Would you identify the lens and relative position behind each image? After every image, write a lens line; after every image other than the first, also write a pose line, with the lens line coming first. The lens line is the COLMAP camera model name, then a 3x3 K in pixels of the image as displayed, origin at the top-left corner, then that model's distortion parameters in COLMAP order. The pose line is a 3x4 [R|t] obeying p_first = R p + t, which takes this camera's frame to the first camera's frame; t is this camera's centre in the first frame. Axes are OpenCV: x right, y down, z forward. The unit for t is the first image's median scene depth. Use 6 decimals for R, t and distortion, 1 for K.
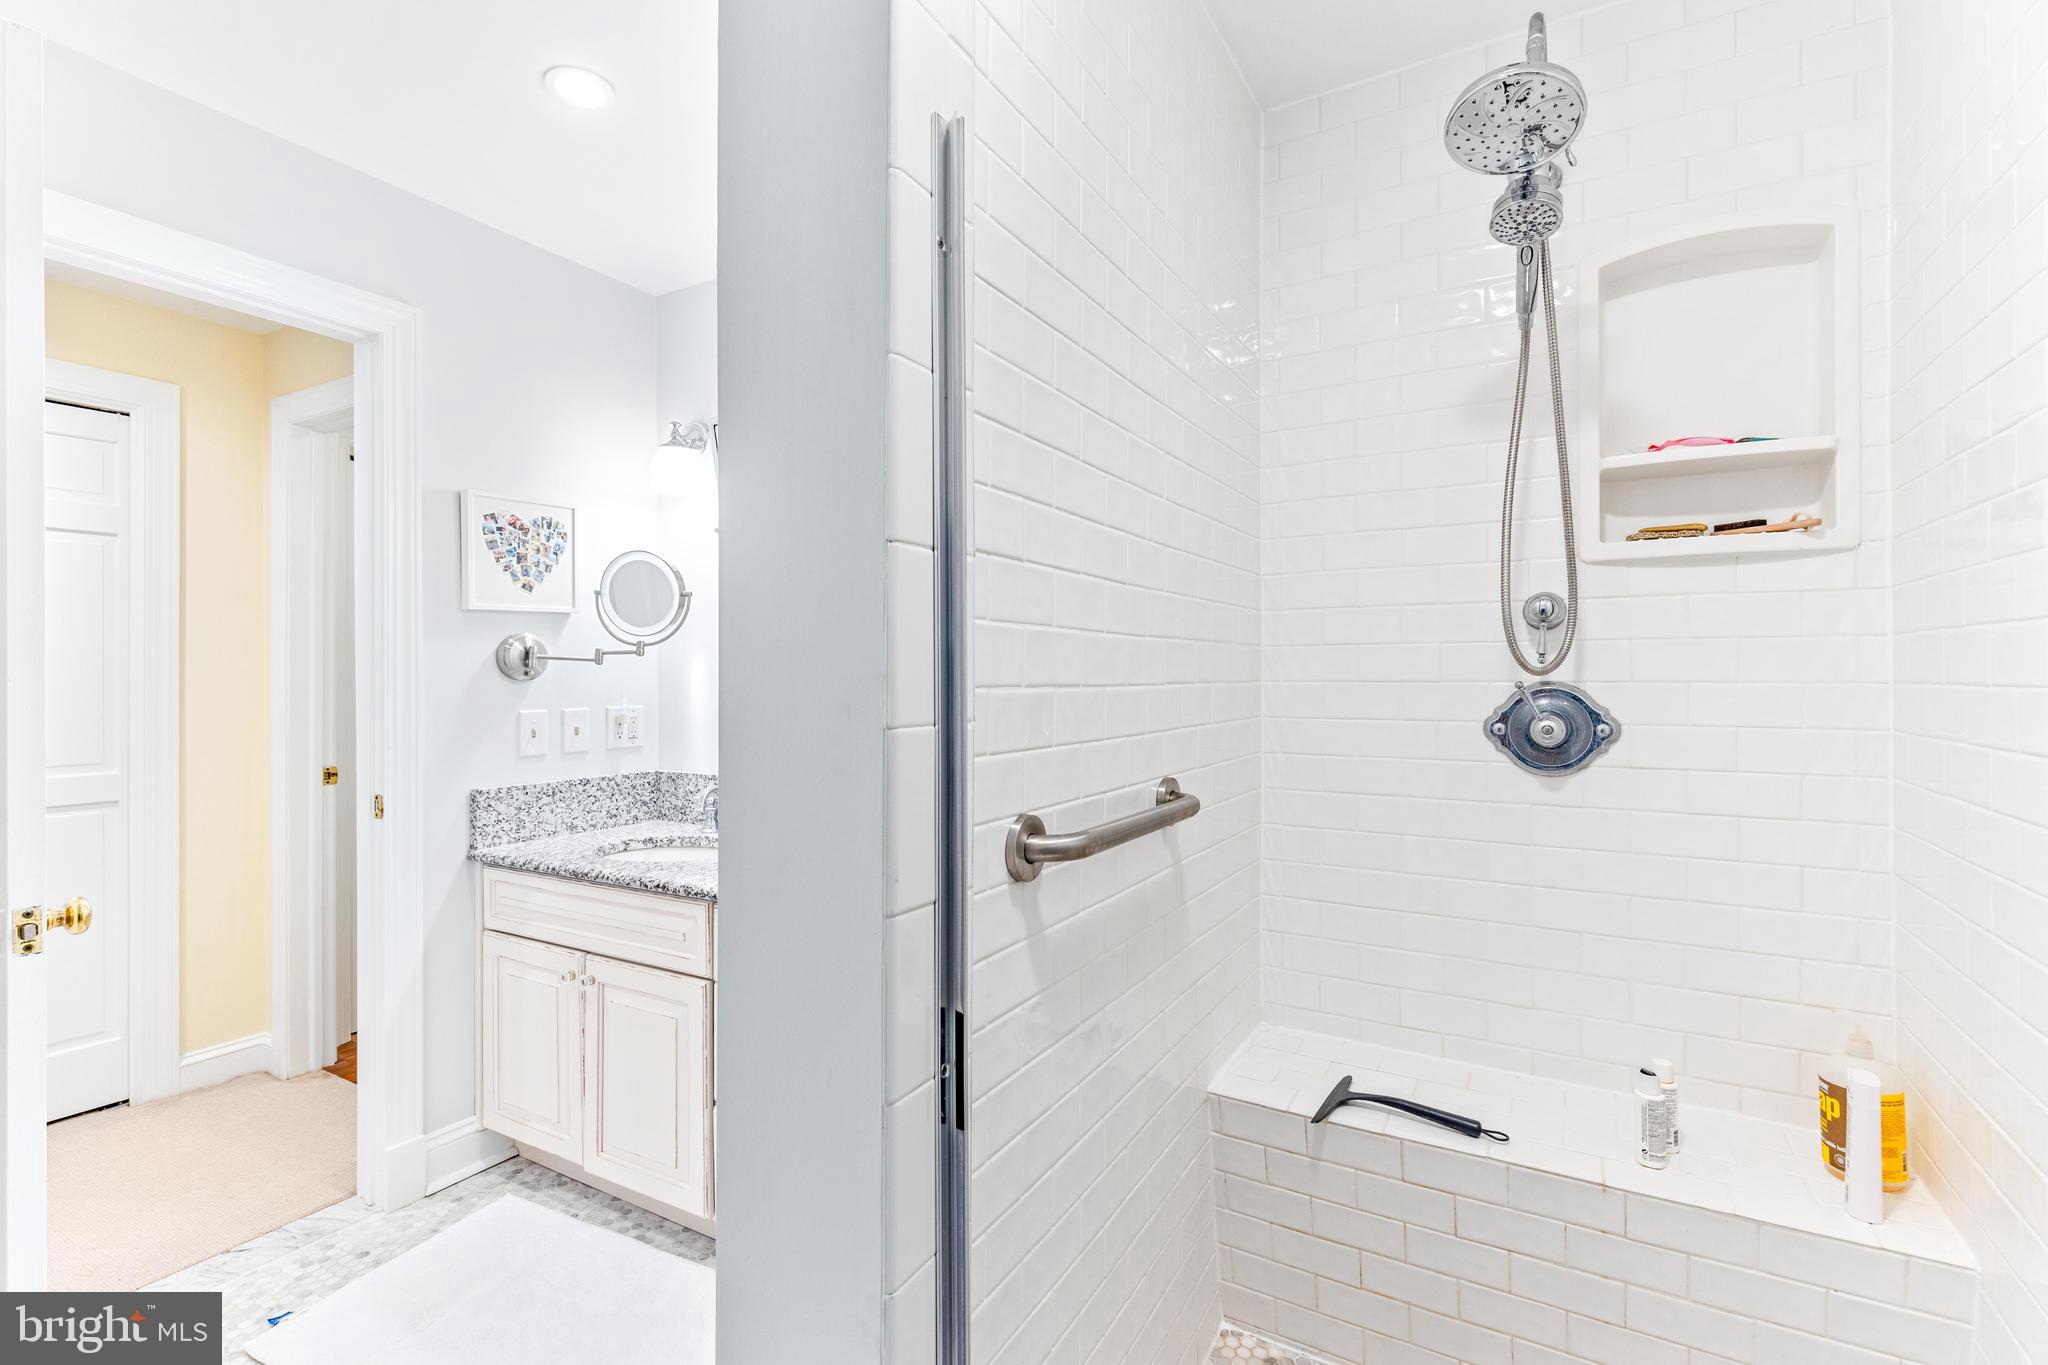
lens RADIAL K [[924.7, 0, 1023.7], [0, 924.7, 679.8], [0, 0, 1]] dist [0.005888, -0.001876]
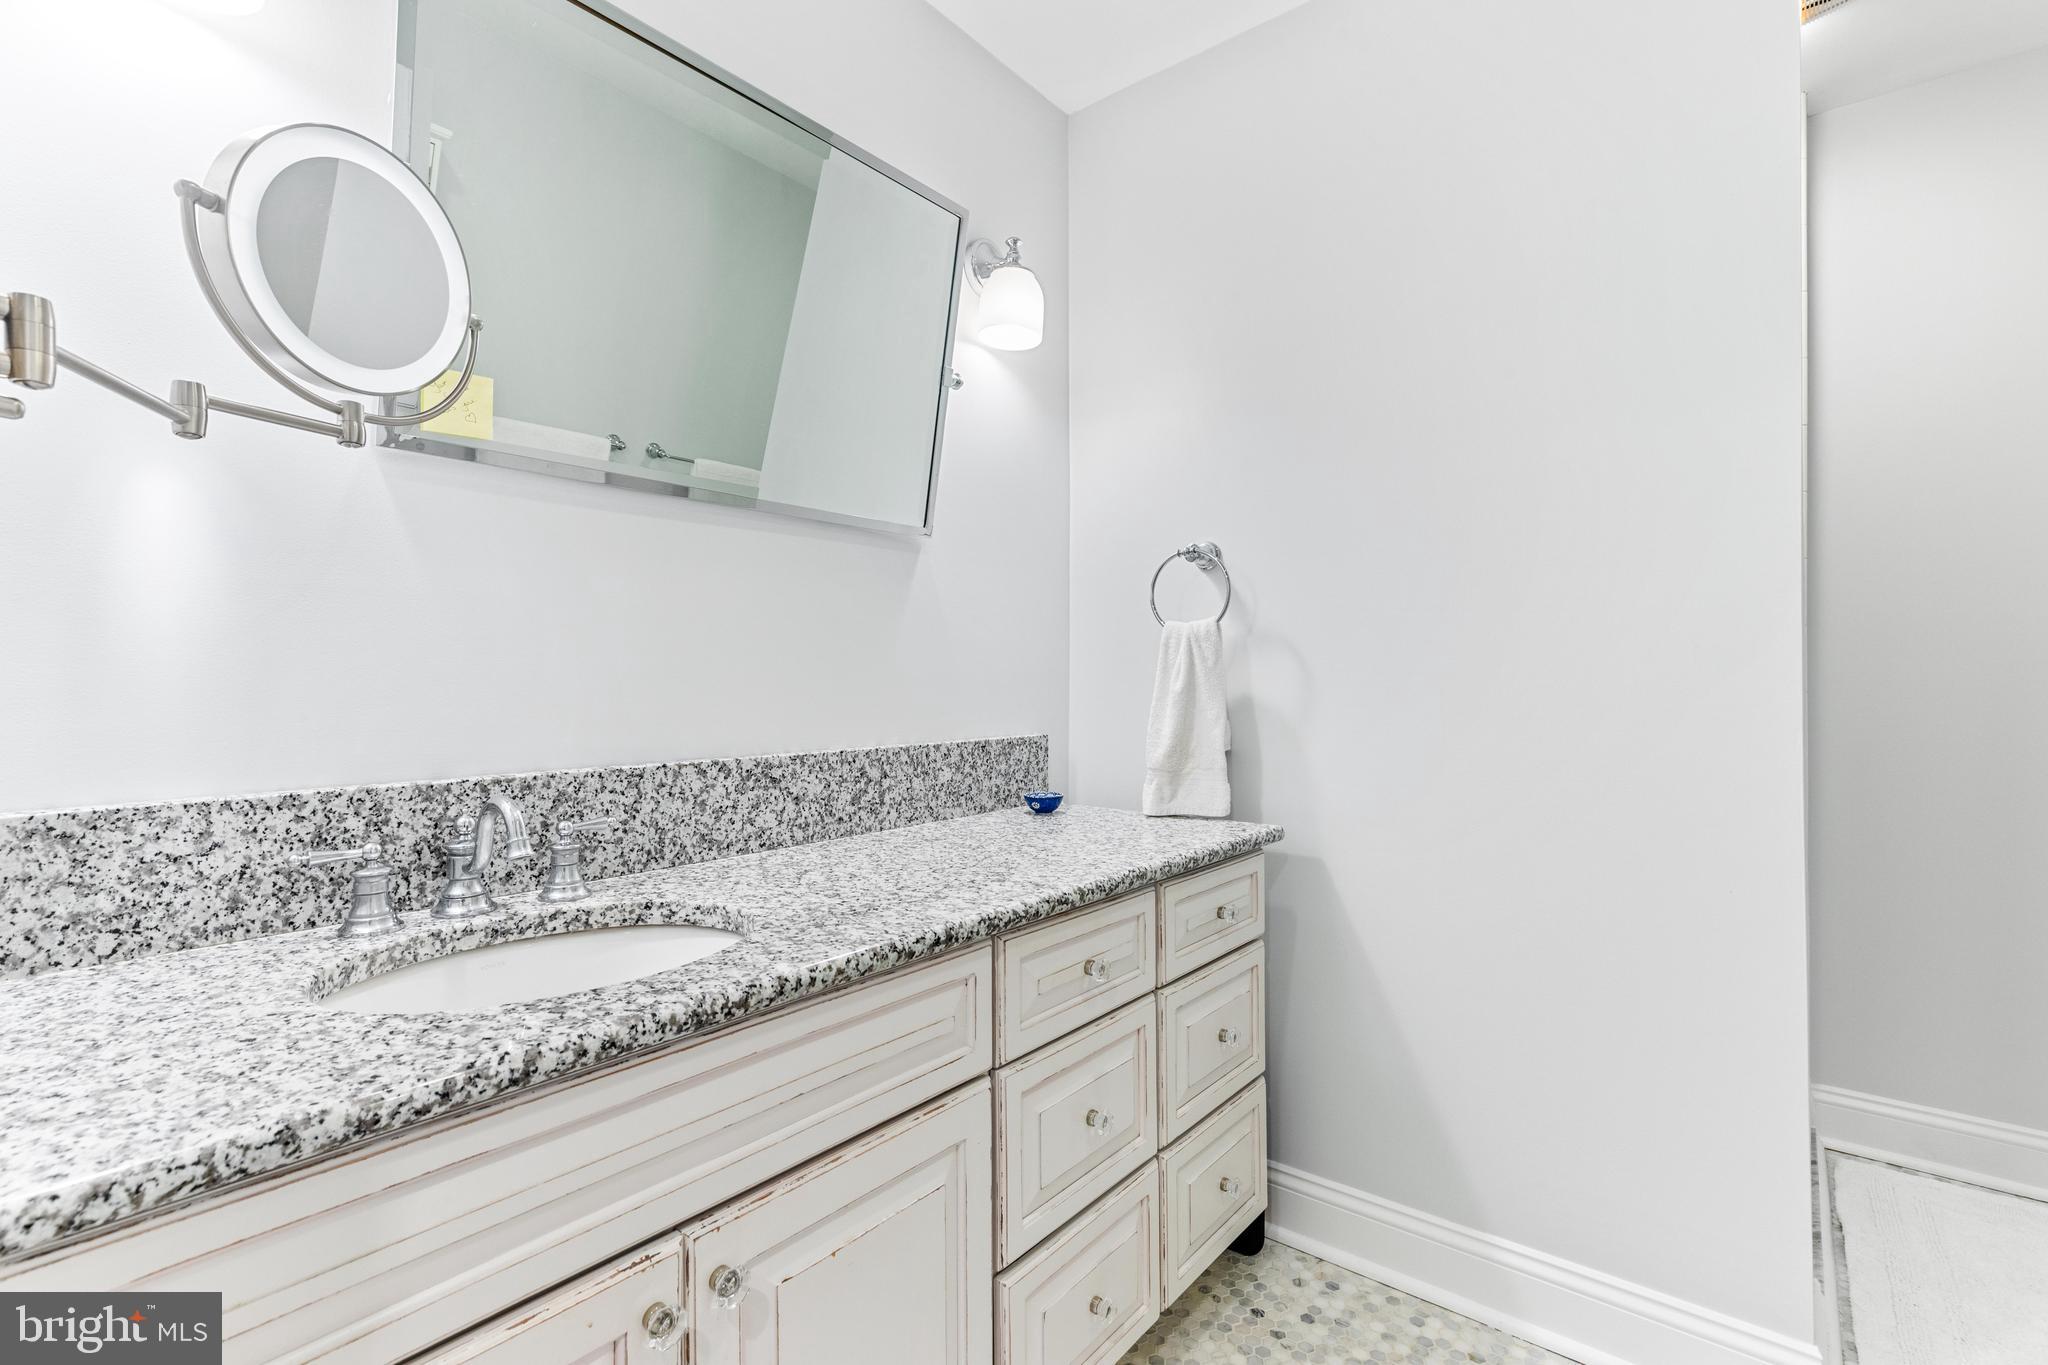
lens RADIAL K [[924.7, 0, 1022.5], [0, 924.7, 687.6], [0, 0, 1]] dist [0.005888, -0.001876]
pose [[0.156481, 0.010572, 0.987624, -0.718322], [0.007778, 0.999899, -0.011936, 0.070757], [-0.987650, 0.009550, 0.156383, 0.699638]]
